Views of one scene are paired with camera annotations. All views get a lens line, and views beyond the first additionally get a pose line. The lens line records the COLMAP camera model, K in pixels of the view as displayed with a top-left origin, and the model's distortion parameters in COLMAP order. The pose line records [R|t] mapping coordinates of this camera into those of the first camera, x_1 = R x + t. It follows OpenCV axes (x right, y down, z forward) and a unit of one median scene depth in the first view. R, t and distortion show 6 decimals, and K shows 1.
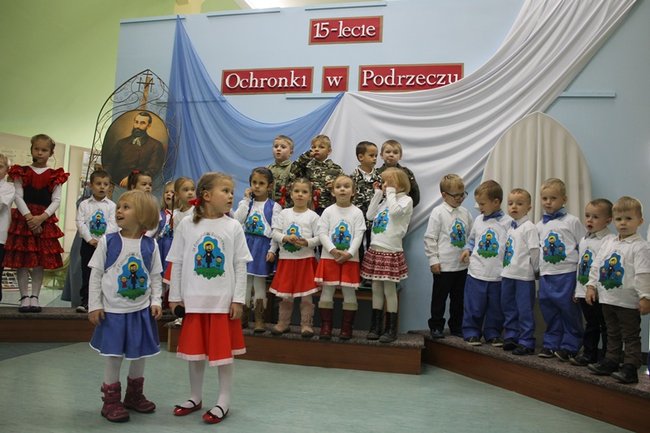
lens RADIAL K [[561.3, 0, 323.2], [0, 561.3, 211.3], [0, 0, 1]] dist [-0.163948, 0.166133]
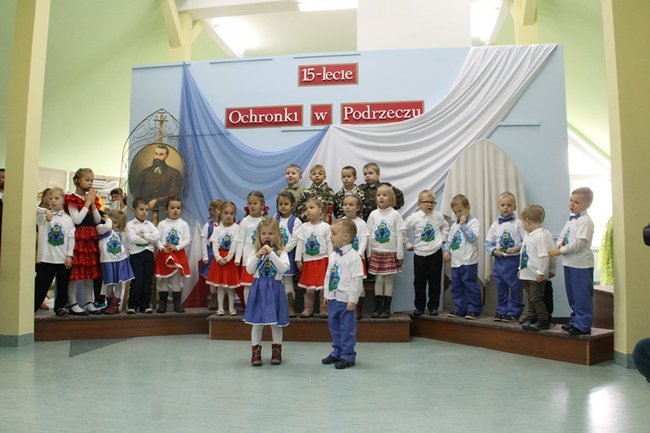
lens RADIAL K [[547.5, 0, 319.2], [0, 547.5, 213.8], [0, 0, 1]] dist [-0.162421, 0.100610]
pose [[0.993429, -0.042592, 0.106233, -0.121519], [0.043486, 0.999035, -0.006110, -0.010450], [-0.105871, 0.010689, 0.994322, -0.199379]]
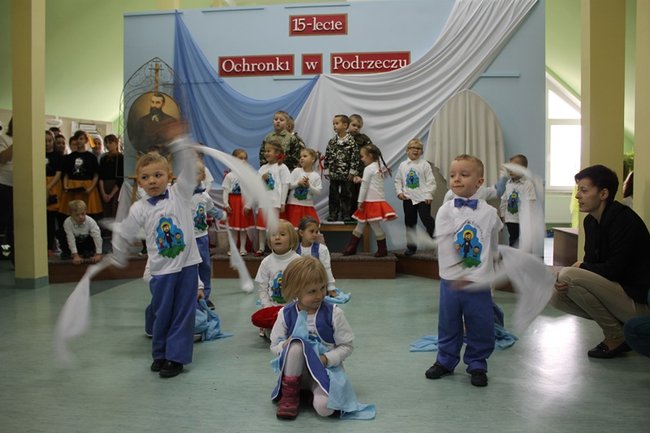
lens RADIAL K [[561.3, 0, 323.2], [0, 561.3, 211.3], [0, 0, 1]] dist [-0.163948, 0.166133]
pose [[0.987459, -0.059153, 0.146376, -0.161417], [0.043788, 0.993396, 0.106050, -0.034458], [-0.151683, -0.098311, 0.983528, -0.300361]]
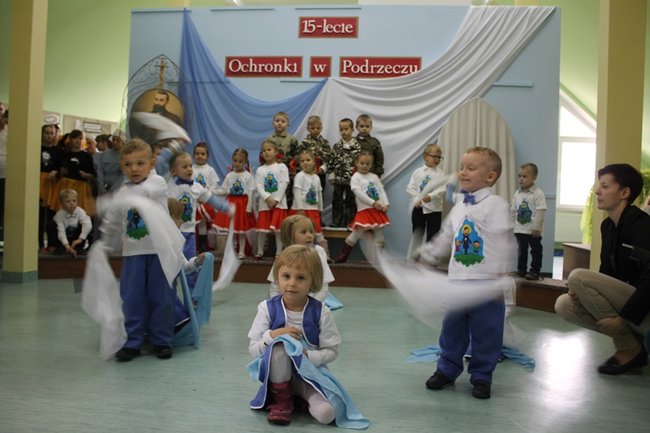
lens RADIAL K [[561.3, 0, 323.2], [0, 561.3, 211.3], [0, 0, 1]] dist [-0.163948, 0.166133]
pose [[0.990829, -0.017018, 0.134047, -0.146675], [0.006769, 0.997043, 0.076543, -0.008005], [-0.134953, -0.074933, 0.988015, -0.265944]]
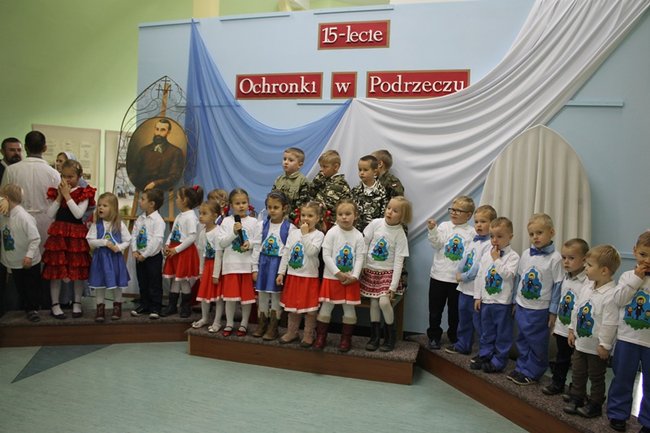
lens RADIAL K [[561.3, 0, 323.2], [0, 561.3, 211.3], [0, 0, 1]] dist [-0.163948, 0.166133]
pose [[0.995742, -0.005849, -0.092000, 0.076611], [0.017121, 0.992356, 0.122215, -0.133753], [0.090582, -0.123270, 0.988230, -0.038489]]
